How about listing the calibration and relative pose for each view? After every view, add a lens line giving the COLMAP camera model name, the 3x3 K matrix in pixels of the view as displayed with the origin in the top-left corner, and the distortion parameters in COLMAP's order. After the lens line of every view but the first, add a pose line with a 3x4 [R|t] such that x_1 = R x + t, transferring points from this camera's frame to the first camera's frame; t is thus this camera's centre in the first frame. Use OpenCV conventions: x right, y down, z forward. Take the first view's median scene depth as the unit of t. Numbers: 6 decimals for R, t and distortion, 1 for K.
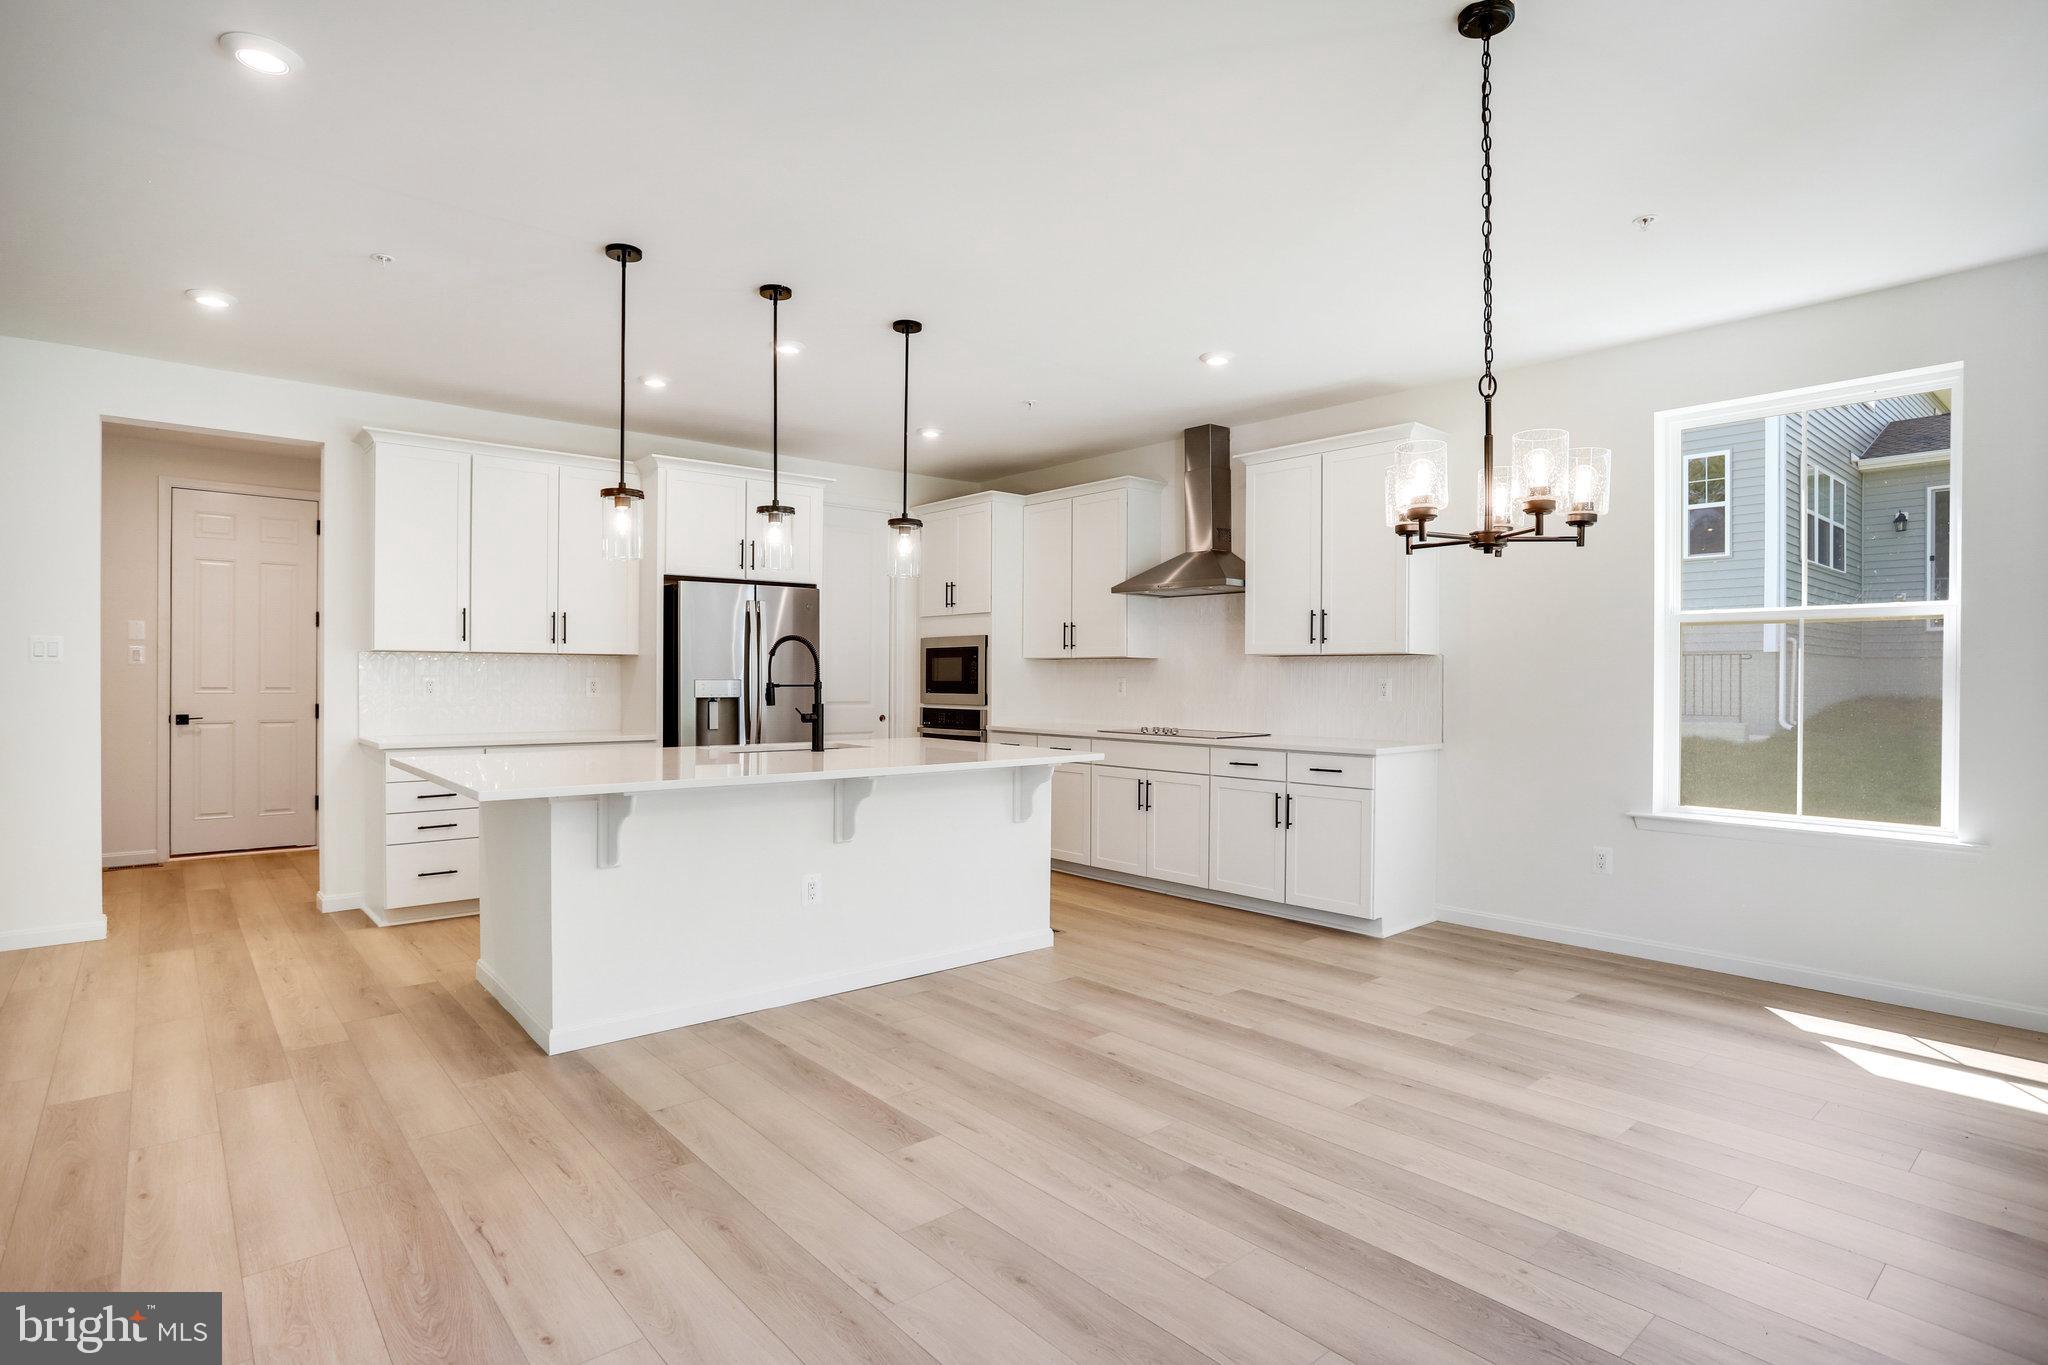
lens RADIAL K [[1038.4, 0, 1031.9], [0, 1038.4, 685.5], [0, 0, 1]] dist [-0.060959, 0.026067]
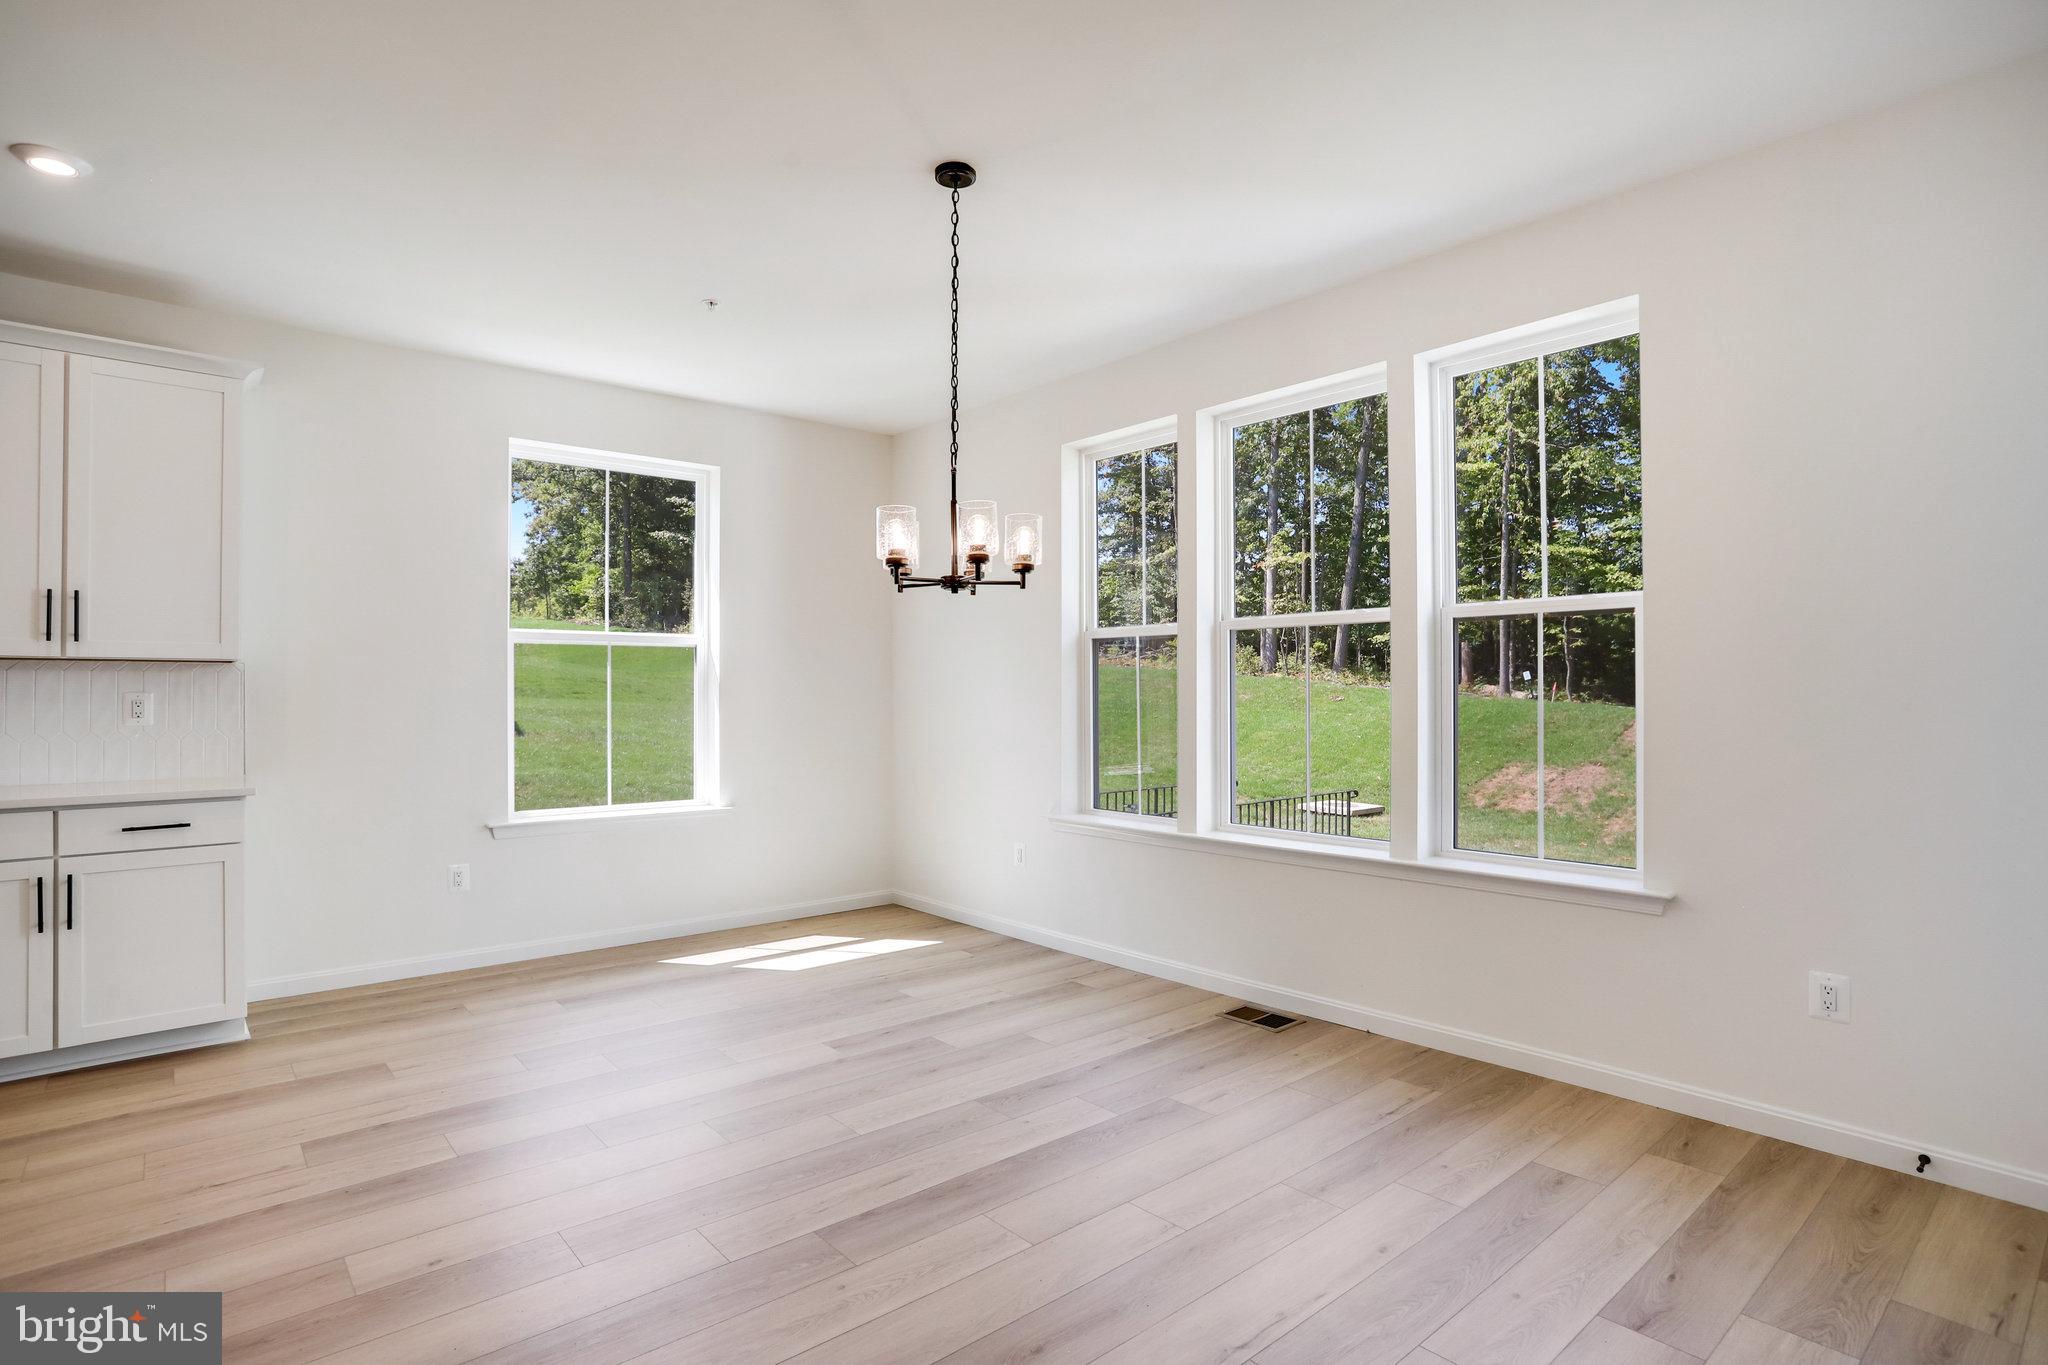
lens RADIAL K [[1038.4, 0, 1050.9], [0, 1038.4, 679.4], [0, 0, 1]] dist [-0.060959, 0.026067]
pose [[-0.017528, 0.006684, 0.999824, -0.380854], [0.009209, 0.999936, -0.006523, -0.006065], [-0.999804, 0.009093, -0.017589, 0.403935]]
